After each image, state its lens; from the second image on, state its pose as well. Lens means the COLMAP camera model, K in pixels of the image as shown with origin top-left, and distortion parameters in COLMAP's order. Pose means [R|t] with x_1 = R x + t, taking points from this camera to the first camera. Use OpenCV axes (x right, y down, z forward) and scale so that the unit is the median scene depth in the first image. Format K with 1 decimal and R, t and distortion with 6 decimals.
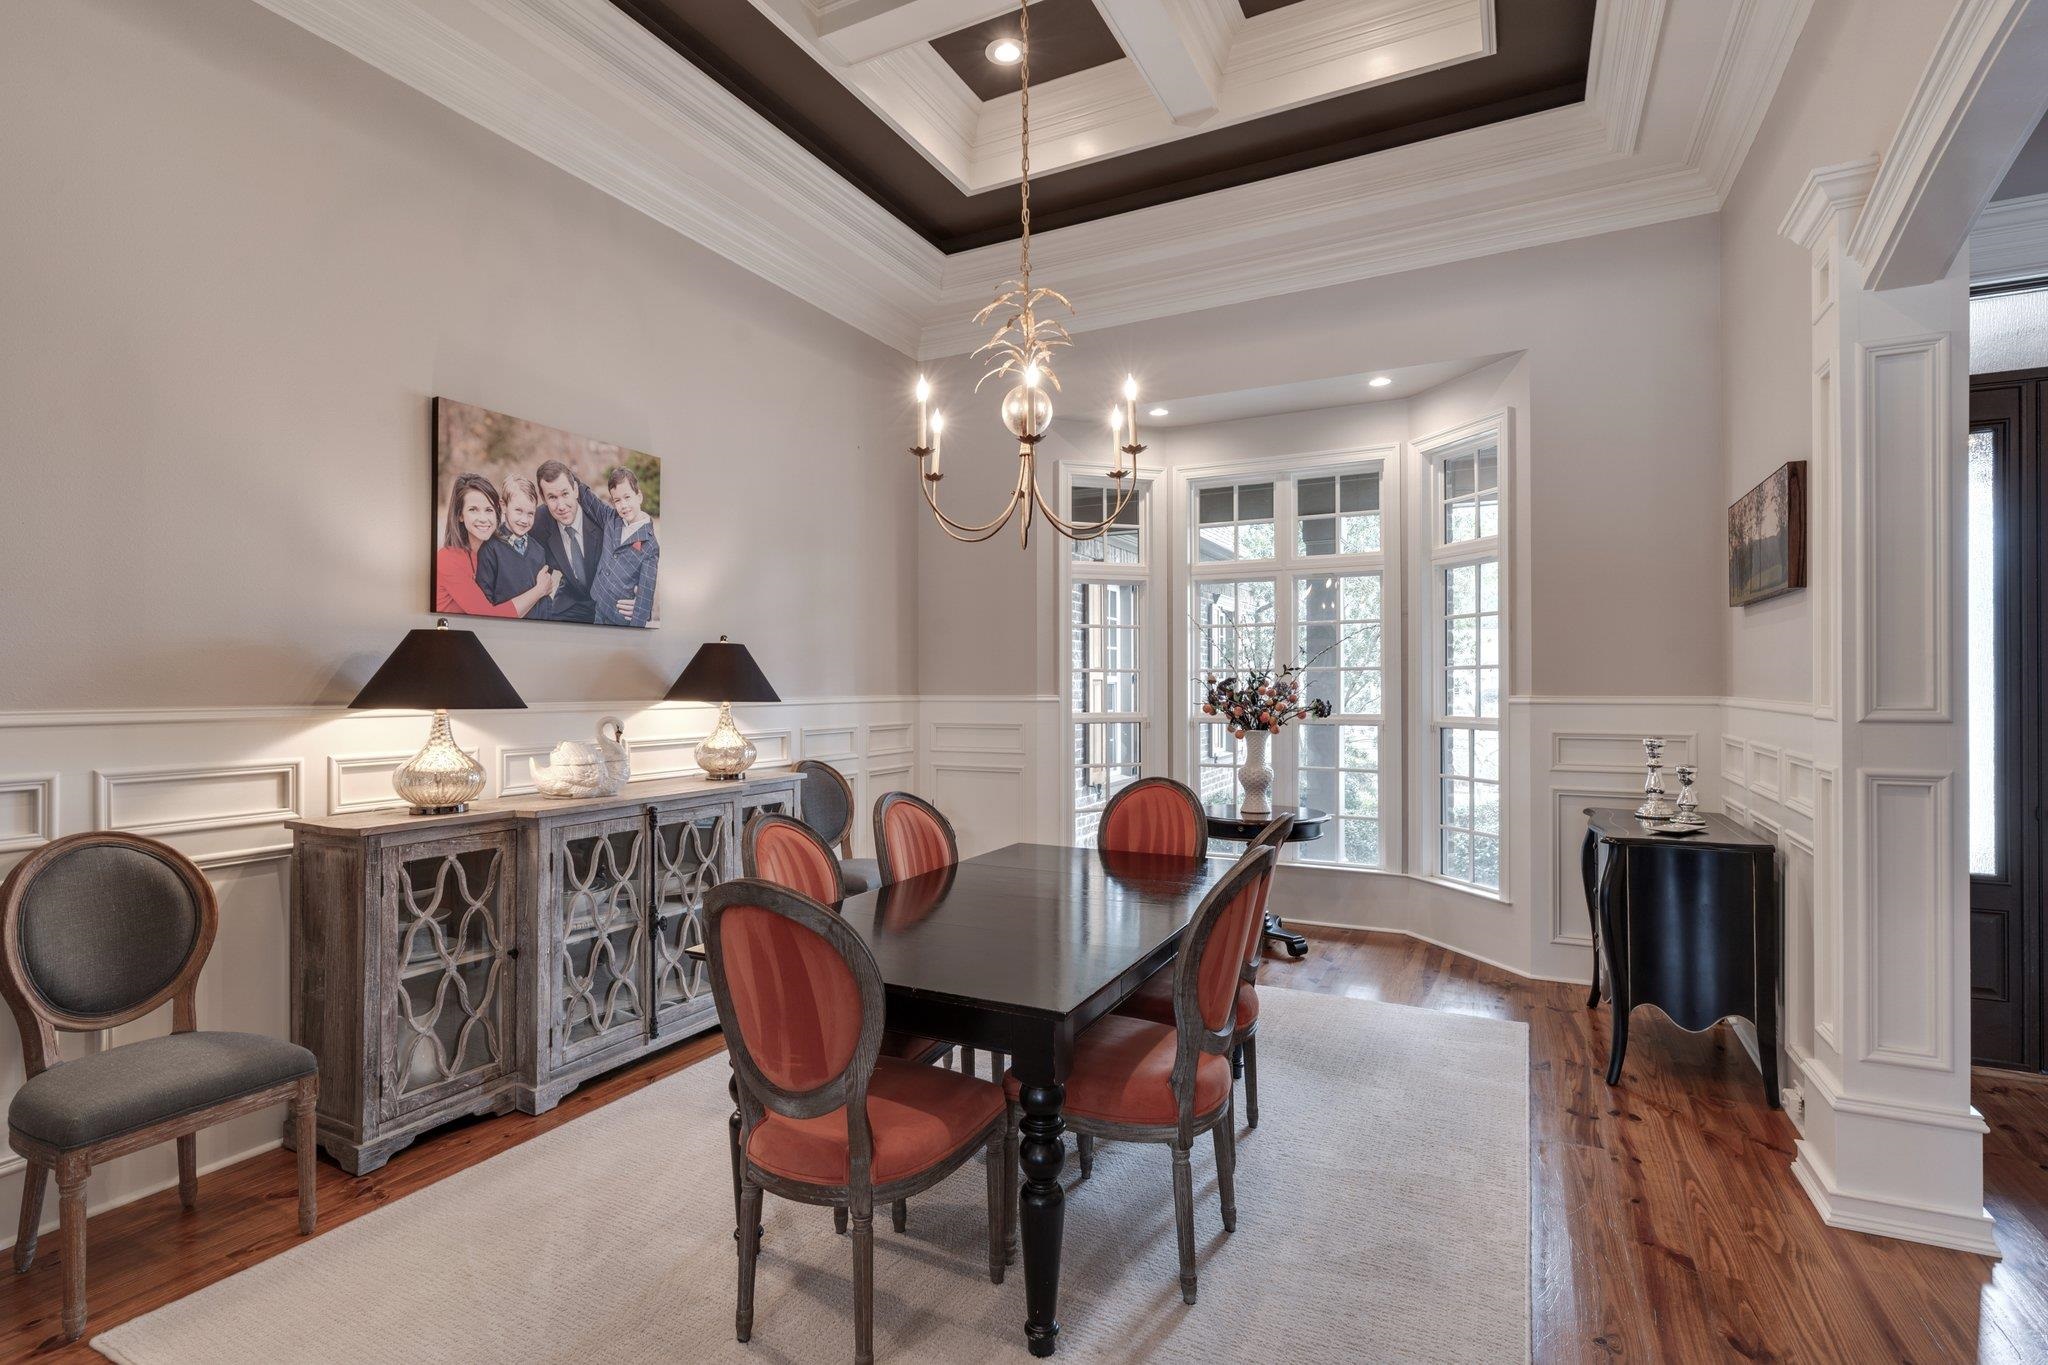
lens RADIAL K [[981.3, 0, 1020.6], [0, 981.3, 688.0], [0, 0, 1]] dist [0.000625, 0.000263]
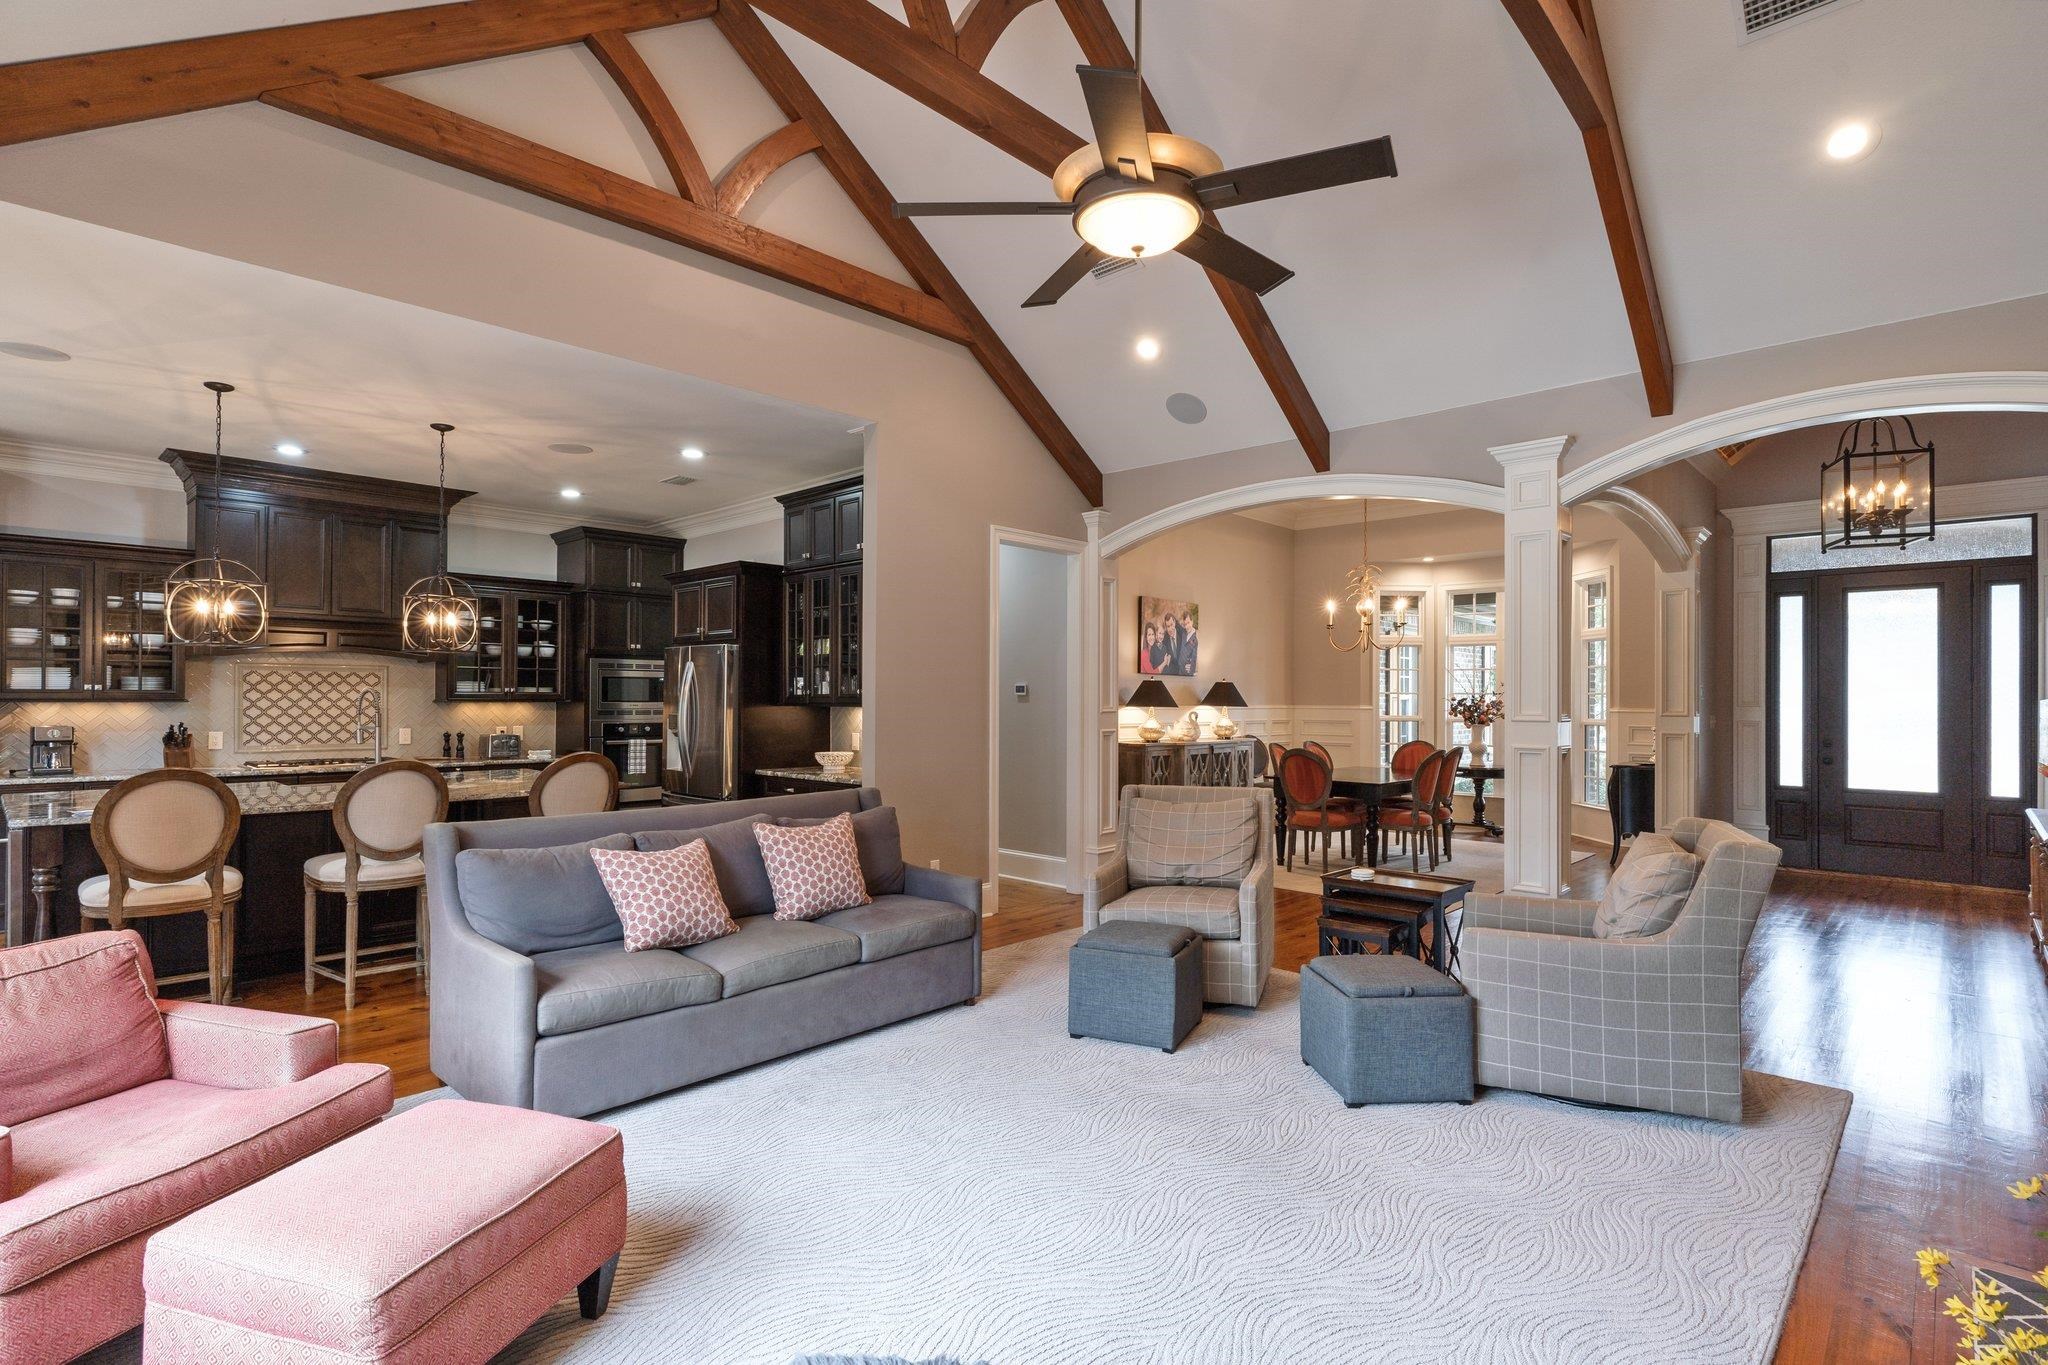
lens RADIAL K [[981.3, 0, 1020.0], [0, 981.3, 689.9], [0, 0, 1]] dist [0.000625, 0.000263]
pose [[0.956921, 0.006709, -0.290269, -0.089375], [-0.009778, 0.999911, -0.009125, 0.000647], [0.290182, 0.011570, 0.956901, -1.450167]]
